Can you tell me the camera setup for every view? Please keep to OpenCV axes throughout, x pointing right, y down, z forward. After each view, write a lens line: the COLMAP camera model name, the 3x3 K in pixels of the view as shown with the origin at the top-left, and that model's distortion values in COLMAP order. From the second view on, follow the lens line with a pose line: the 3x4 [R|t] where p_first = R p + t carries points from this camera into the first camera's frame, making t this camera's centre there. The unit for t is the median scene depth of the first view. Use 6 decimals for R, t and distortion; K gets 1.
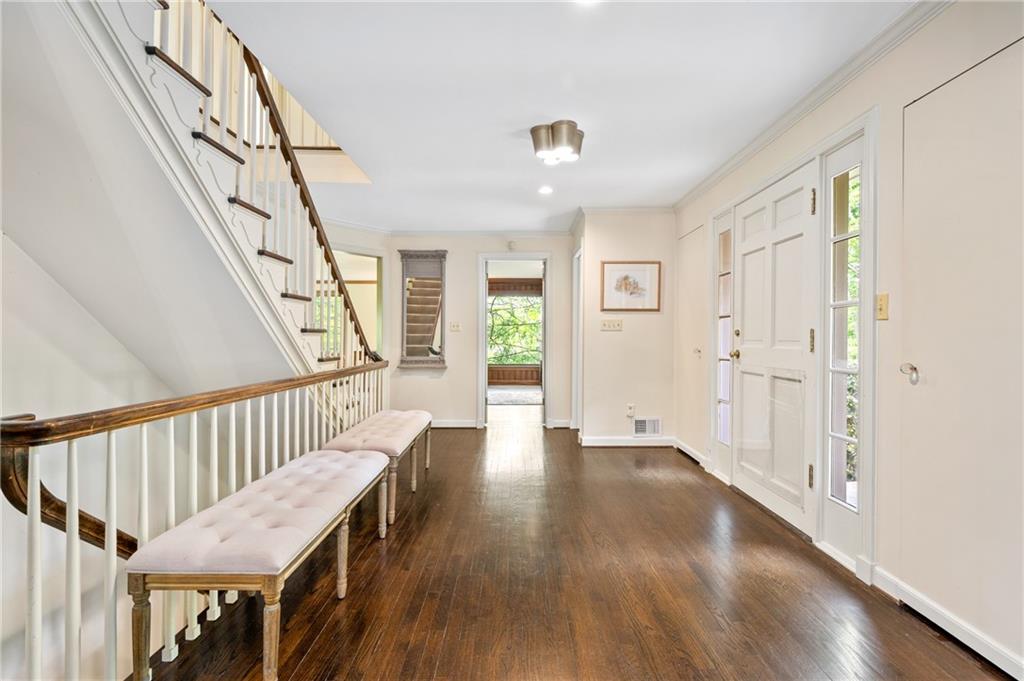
lens RADIAL K [[451.9, 0, 511.9], [0, 451.9, 336.6], [0, 0, 1]] dist [0.000838, -0.000909]
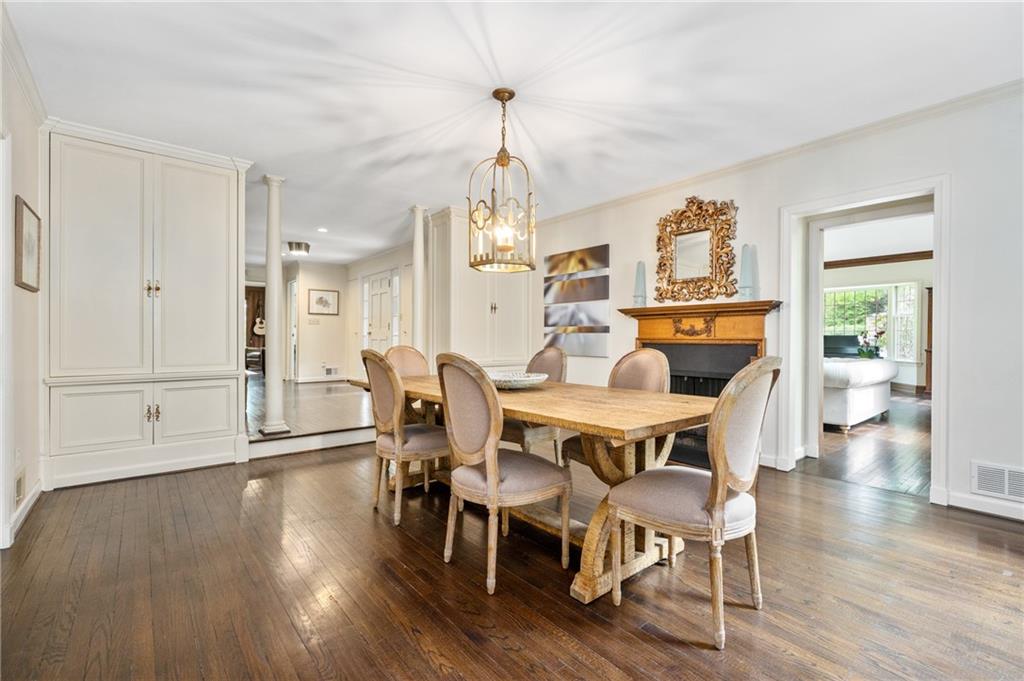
lens RADIAL K [[451.9, 0, 511.1], [0, 451.9, 339.6], [0, 0, 1]] dist [0.000838, -0.000909]
pose [[0.766415, -0.003050, 0.642338, -0.394542], [0.002190, 0.999995, 0.002136, 0.053071], [-0.642342, -0.000231, 0.766418, -1.089834]]
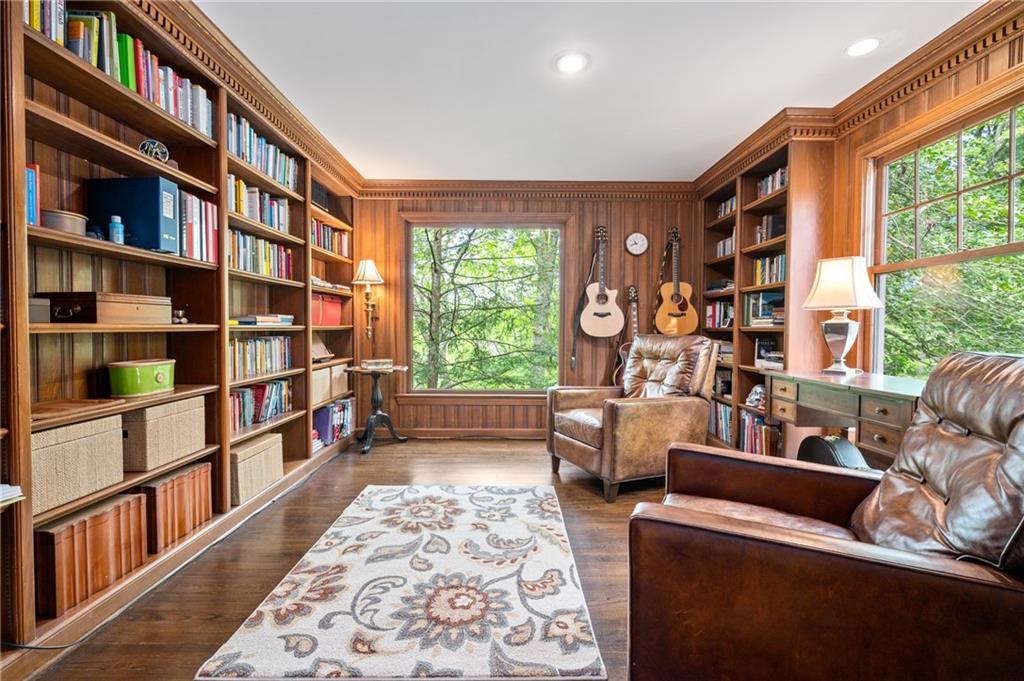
lens RADIAL K [[451.9, 0, 511.7], [0, 451.9, 338.2], [0, 0, 1]] dist [0.000838, -0.000909]
pose [[0.999736, -0.002478, 0.022850, 0.046764], [0.001992, 0.999772, 0.021263, 0.006467], [-0.022898, -0.021211, 0.999513, 1.306018]]
